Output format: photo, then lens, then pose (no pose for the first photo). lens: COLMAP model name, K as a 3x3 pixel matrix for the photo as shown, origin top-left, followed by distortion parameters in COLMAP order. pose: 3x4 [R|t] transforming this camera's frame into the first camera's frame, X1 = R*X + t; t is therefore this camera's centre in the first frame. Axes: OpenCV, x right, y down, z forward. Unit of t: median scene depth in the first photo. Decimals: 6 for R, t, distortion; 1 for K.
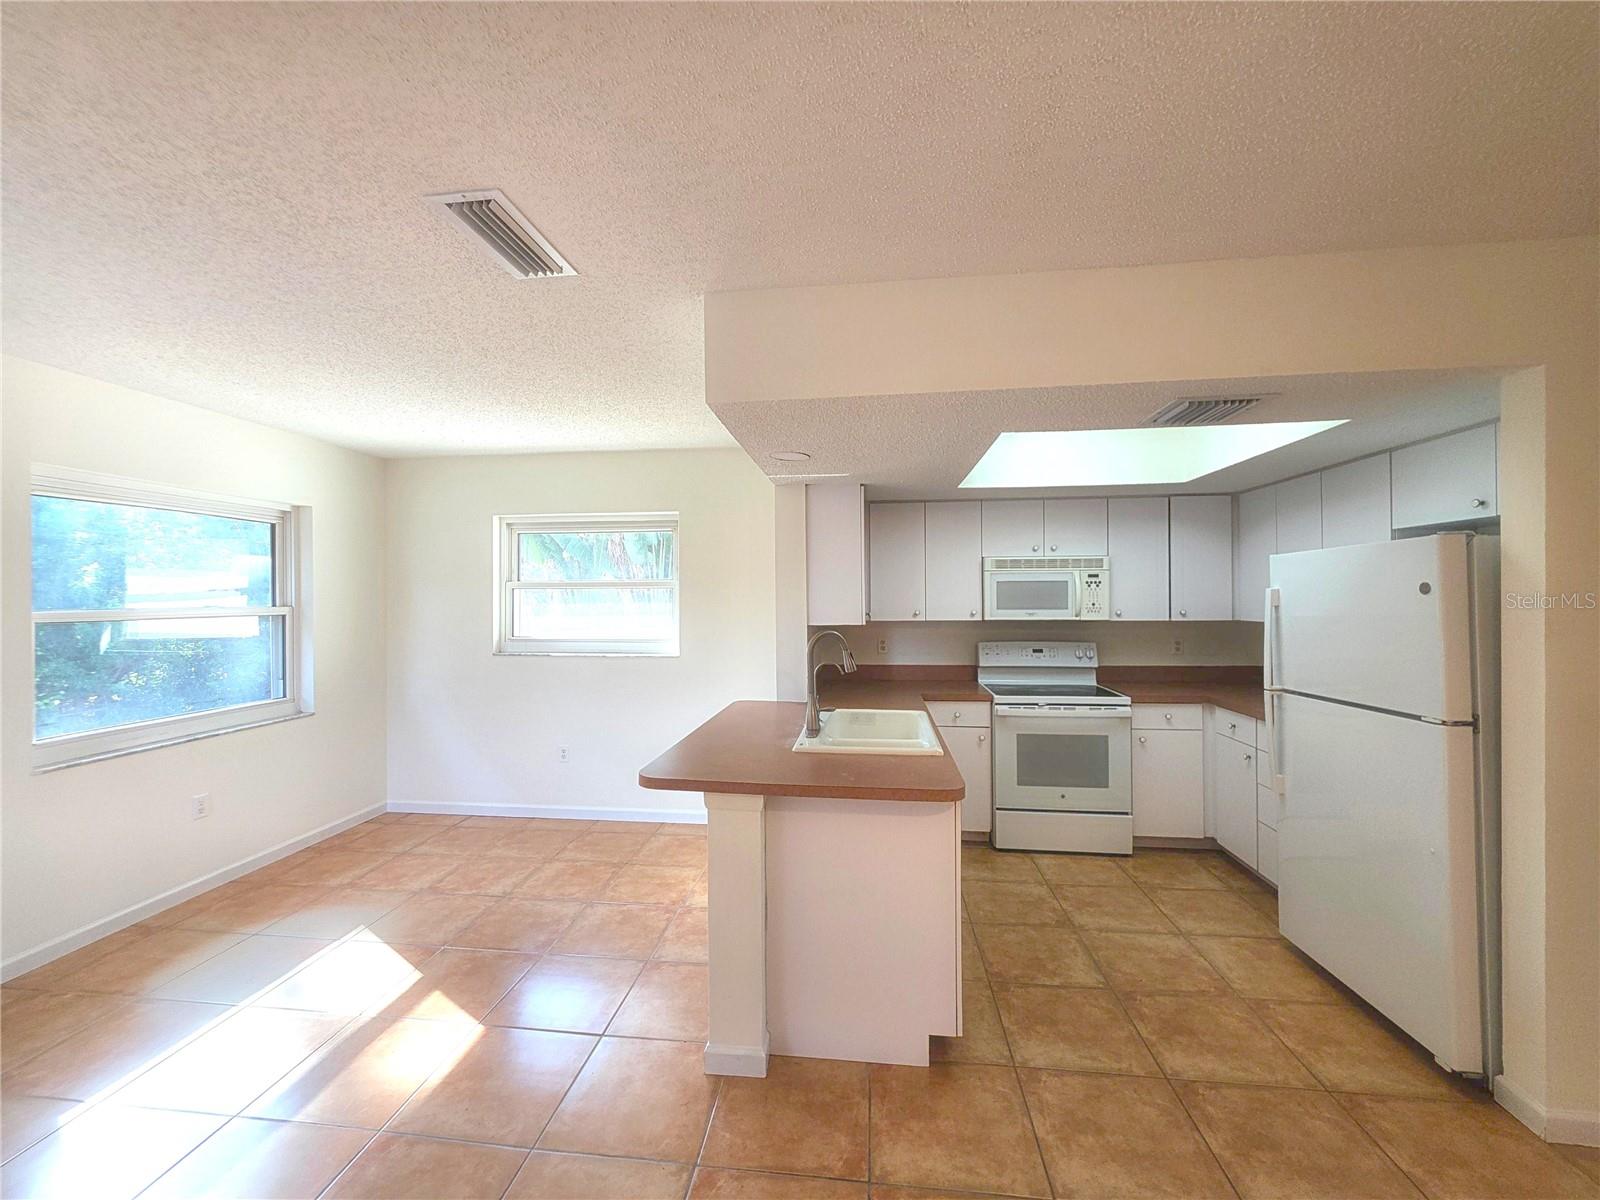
lens RADIAL K [[640.2, 0, 796.3], [0, 640.2, 597.0], [0, 0, 1]] dist [-0.000199, 0.000010]
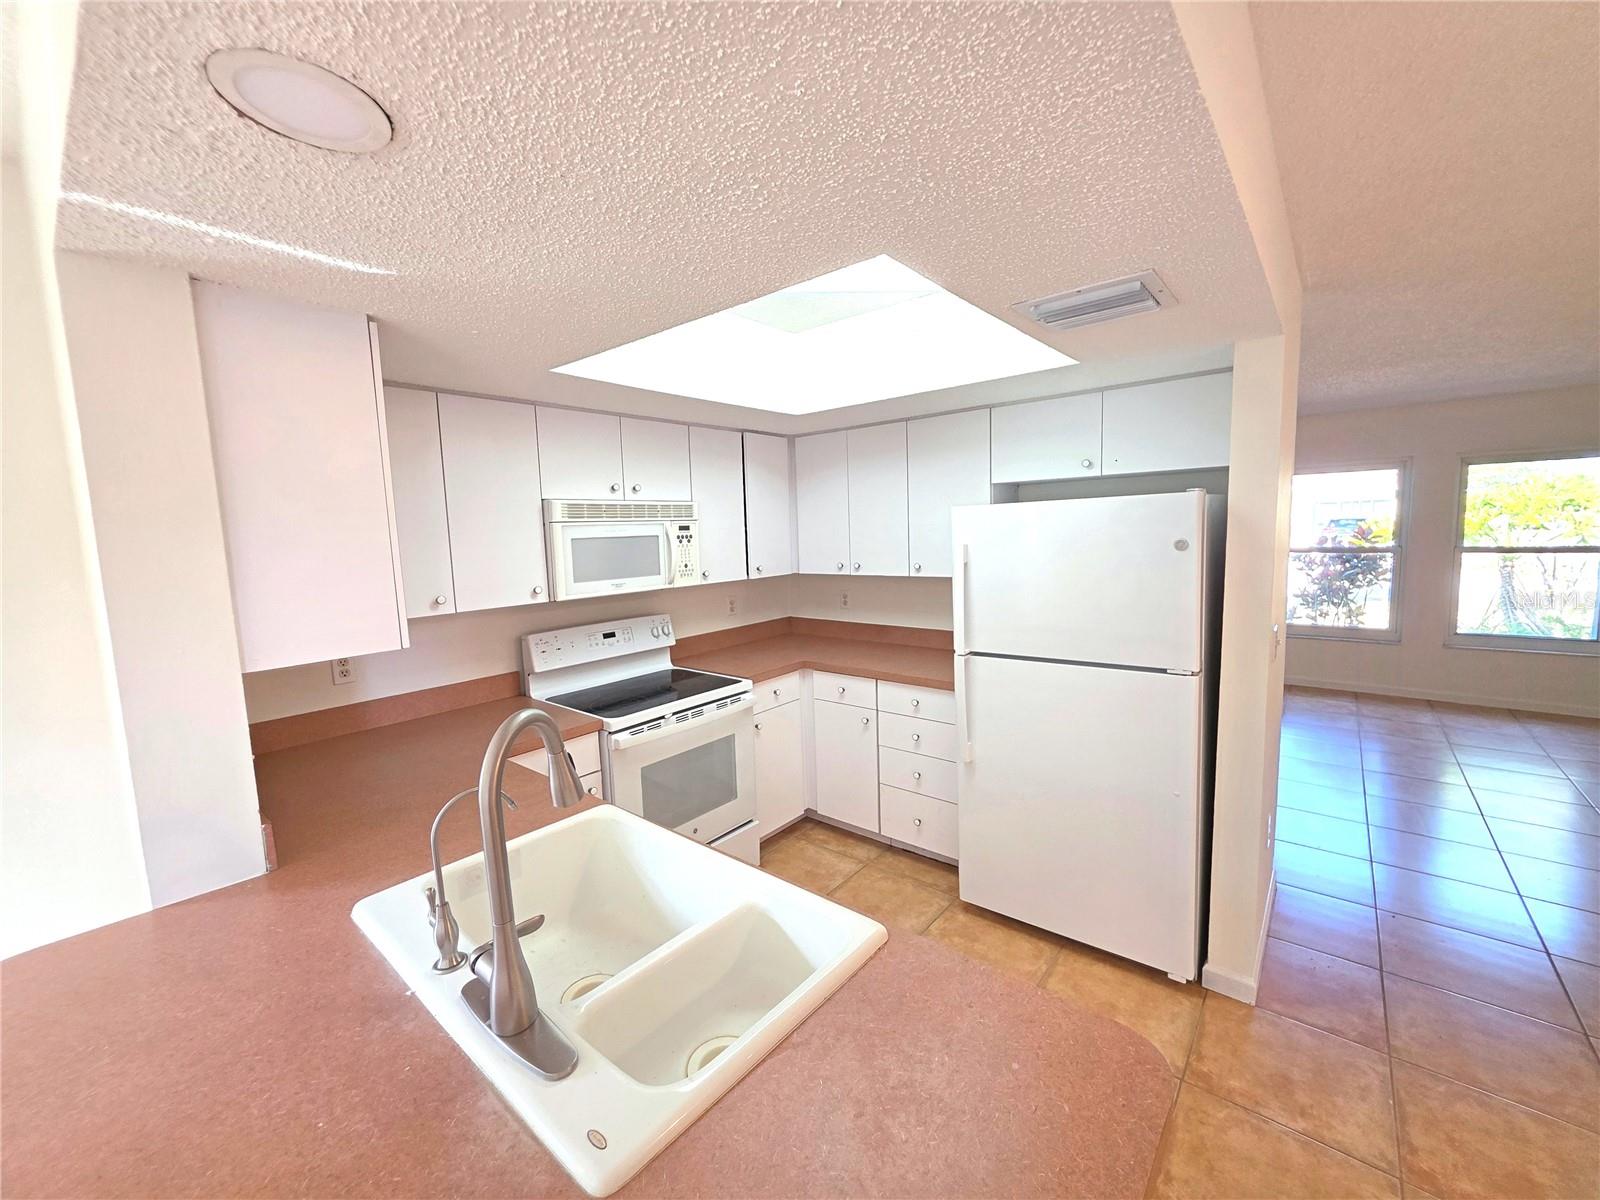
lens RADIAL K [[640.2, 0, 796.3], [0, 640.2, 597.0], [0, 0, 1]] dist [-0.000199, 0.000010]
pose [[0.549439, -0.099648, 0.829570, -0.103285], [0.027767, 0.994492, 0.101067, -0.026522], [-0.835072, -0.032496, 0.549180, 0.507840]]
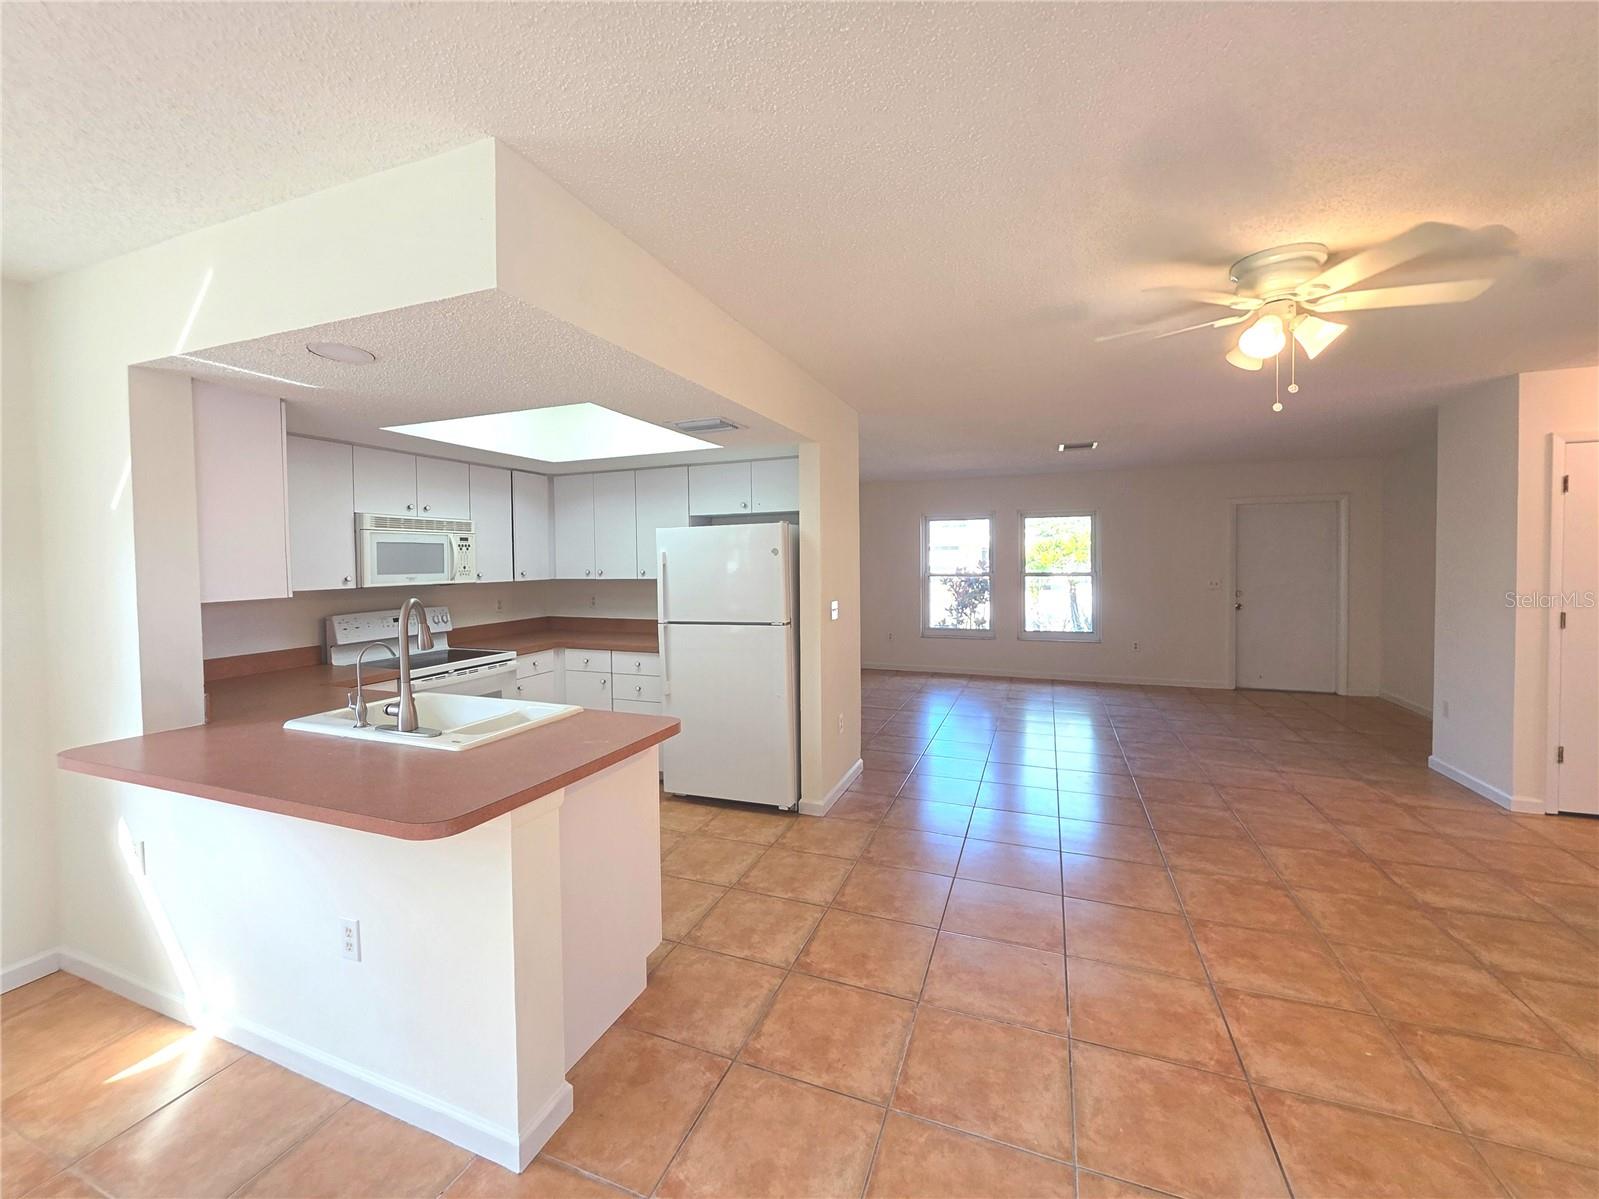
lens RADIAL K [[657.9, 0, 772.9], [0, 657.9, 578.2], [0, 0, 1]] dist [-0.000983, -0.000094]
pose [[0.272746, -0.023278, 0.961805, -0.430496], [0.009216, 0.999725, 0.021582, 0.011224], [-0.962042, 0.002978, 0.272885, 0.266935]]
